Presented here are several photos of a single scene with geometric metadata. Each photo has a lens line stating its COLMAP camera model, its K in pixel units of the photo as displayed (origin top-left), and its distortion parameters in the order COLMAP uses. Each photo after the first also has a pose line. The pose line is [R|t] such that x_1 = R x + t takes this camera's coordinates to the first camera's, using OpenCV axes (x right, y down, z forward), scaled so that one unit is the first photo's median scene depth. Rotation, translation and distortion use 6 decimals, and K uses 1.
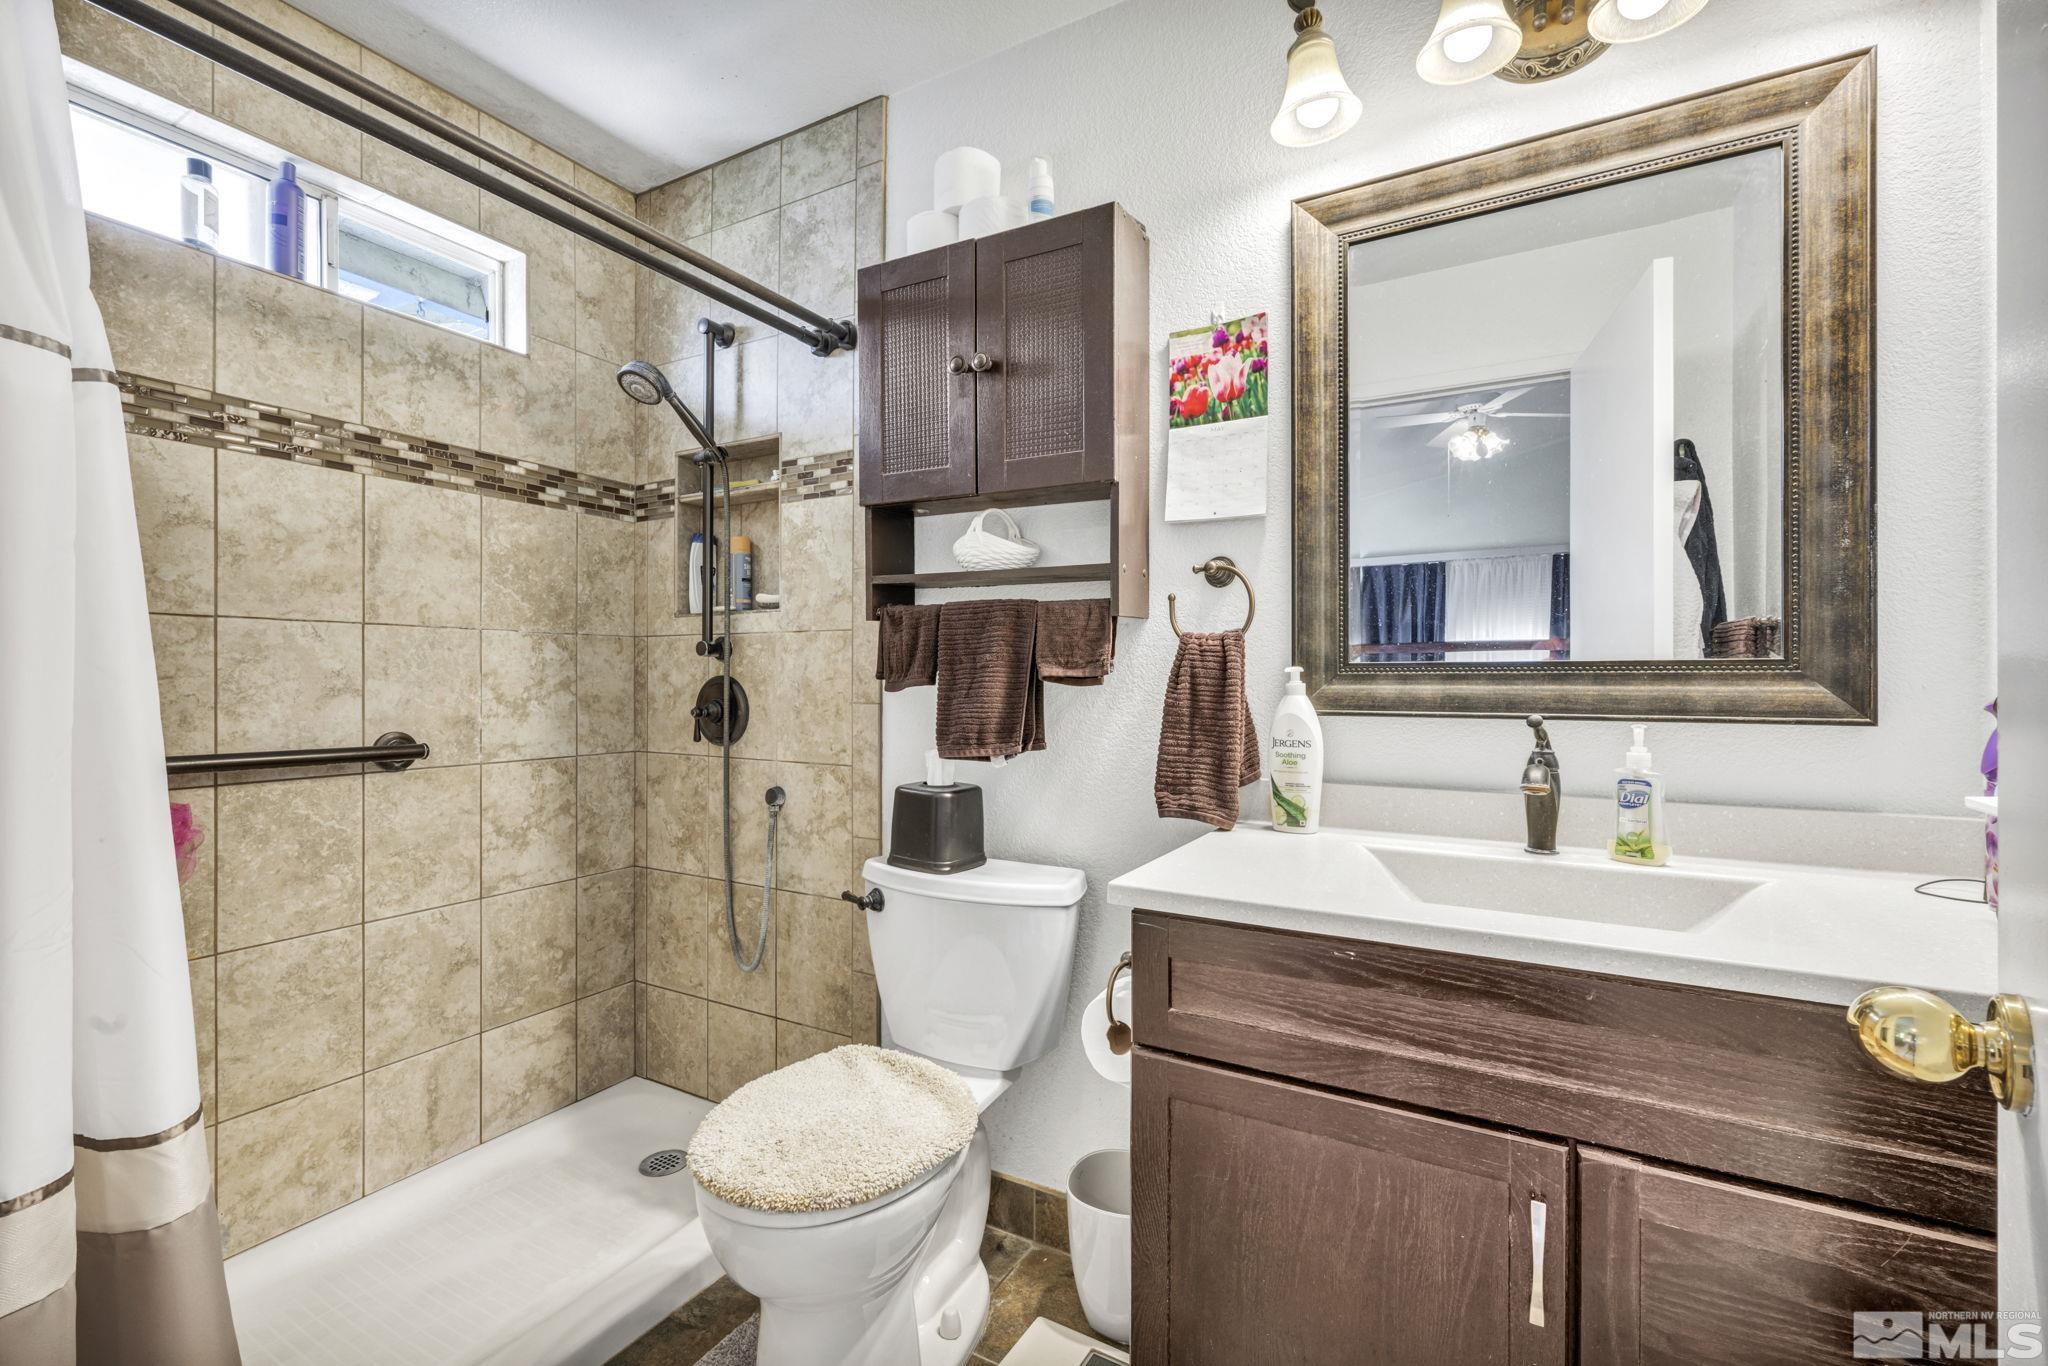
lens RADIAL K [[855.0, 0, 1015.0], [0, 855.0, 685.3], [0, 0, 1]] dist [0.000234, -0.000030]
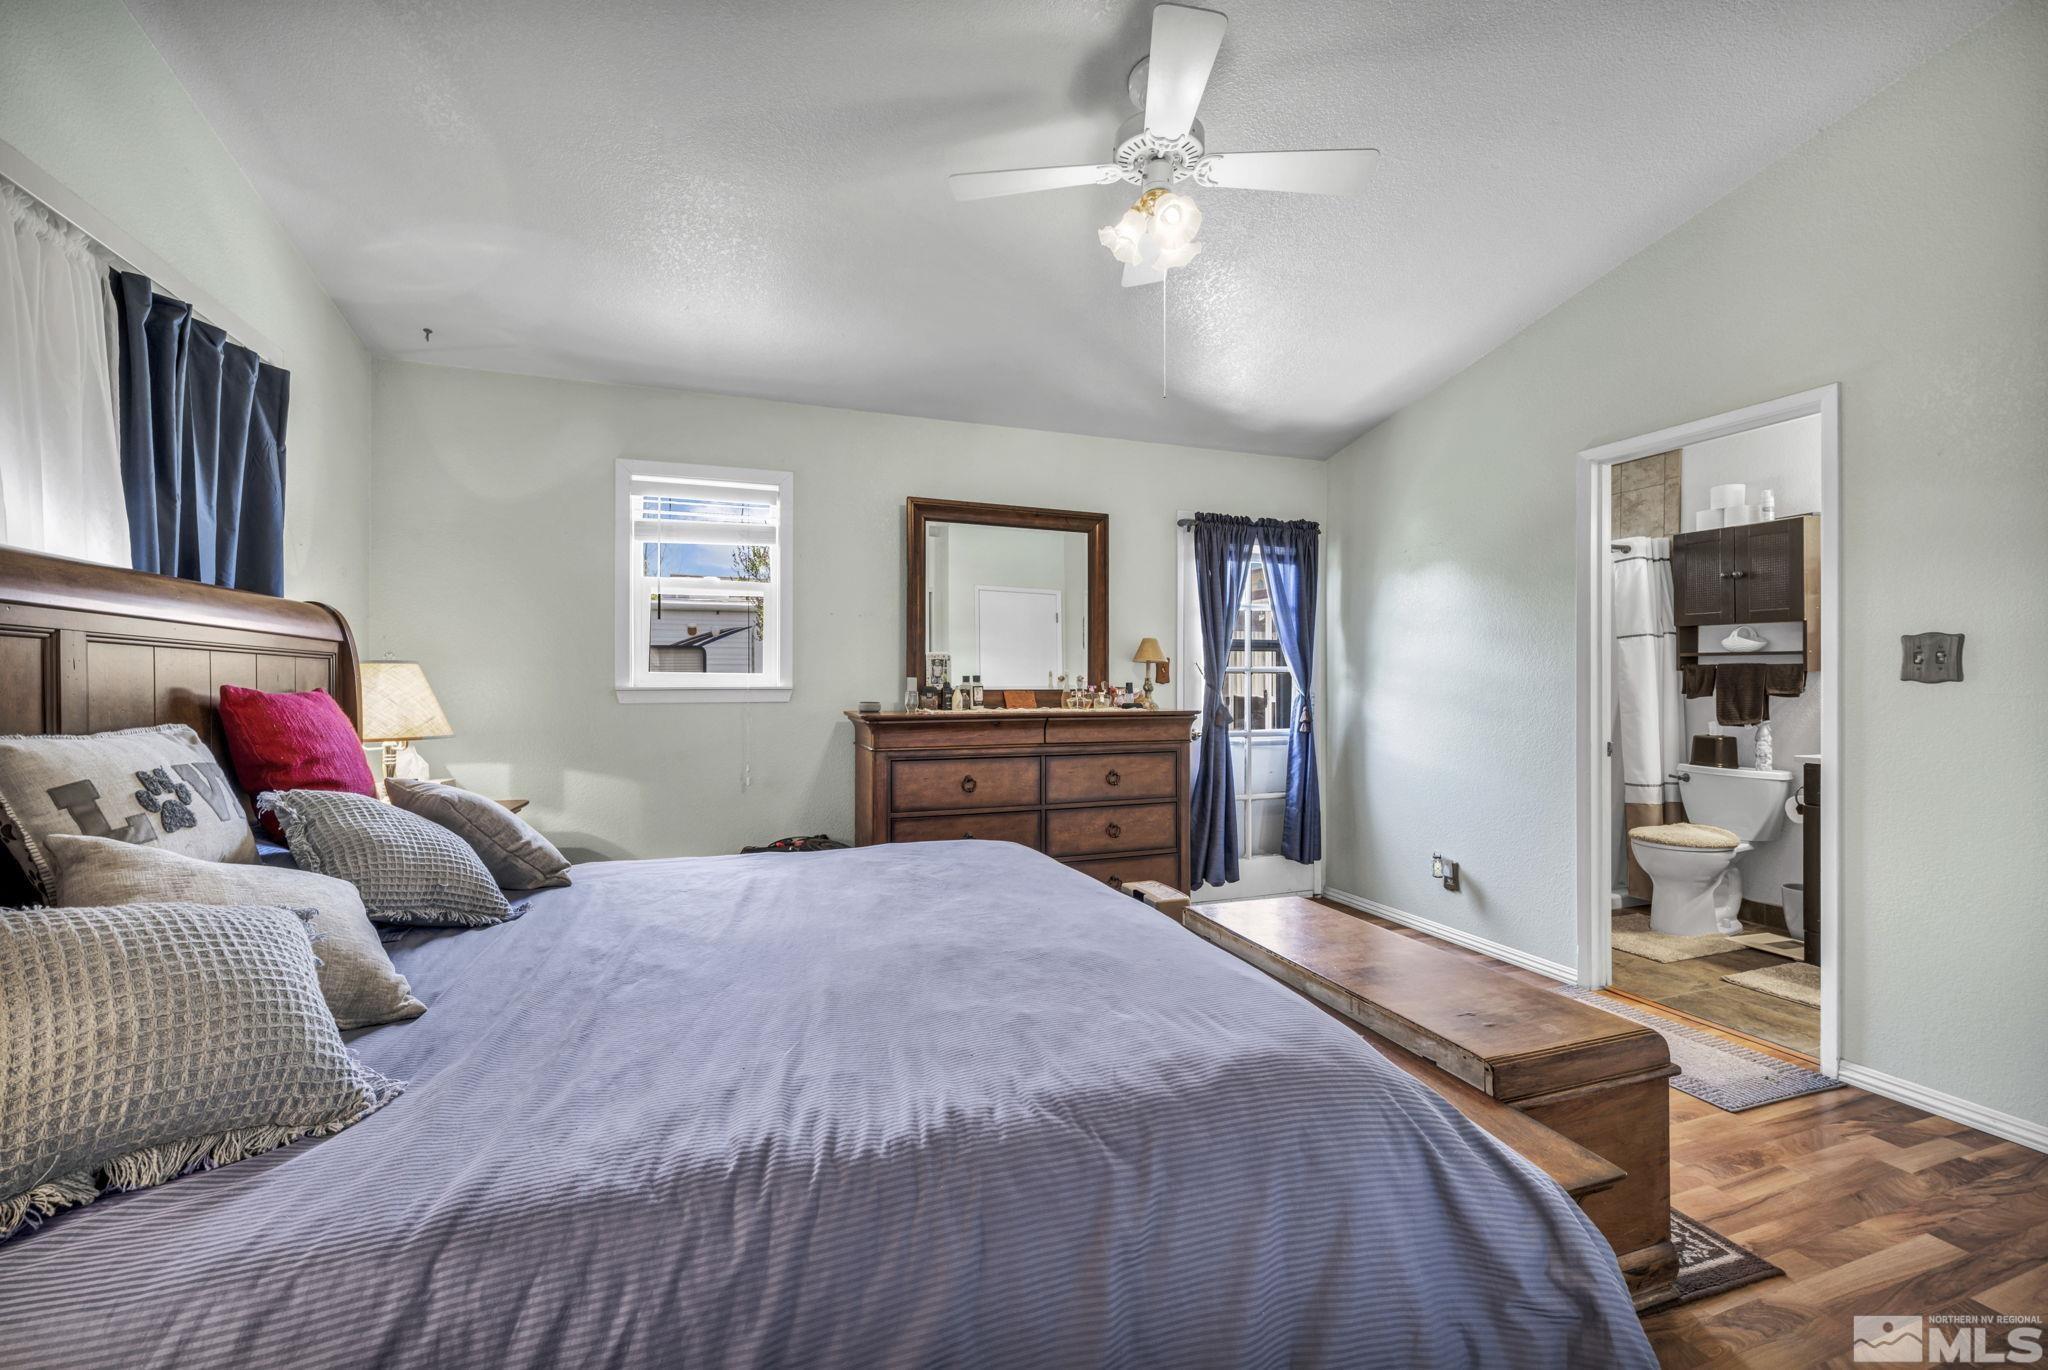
lens RADIAL K [[855.0, 0, 1015.0], [0, 855.0, 687.3], [0, 0, 1]] dist [0.000234, -0.000030]
pose [[0.762971, -0.001346, -0.646431, -0.033475], [-0.001031, 0.999994, -0.003299, -0.020008], [0.646432, 0.003183, 0.762965, -2.353305]]
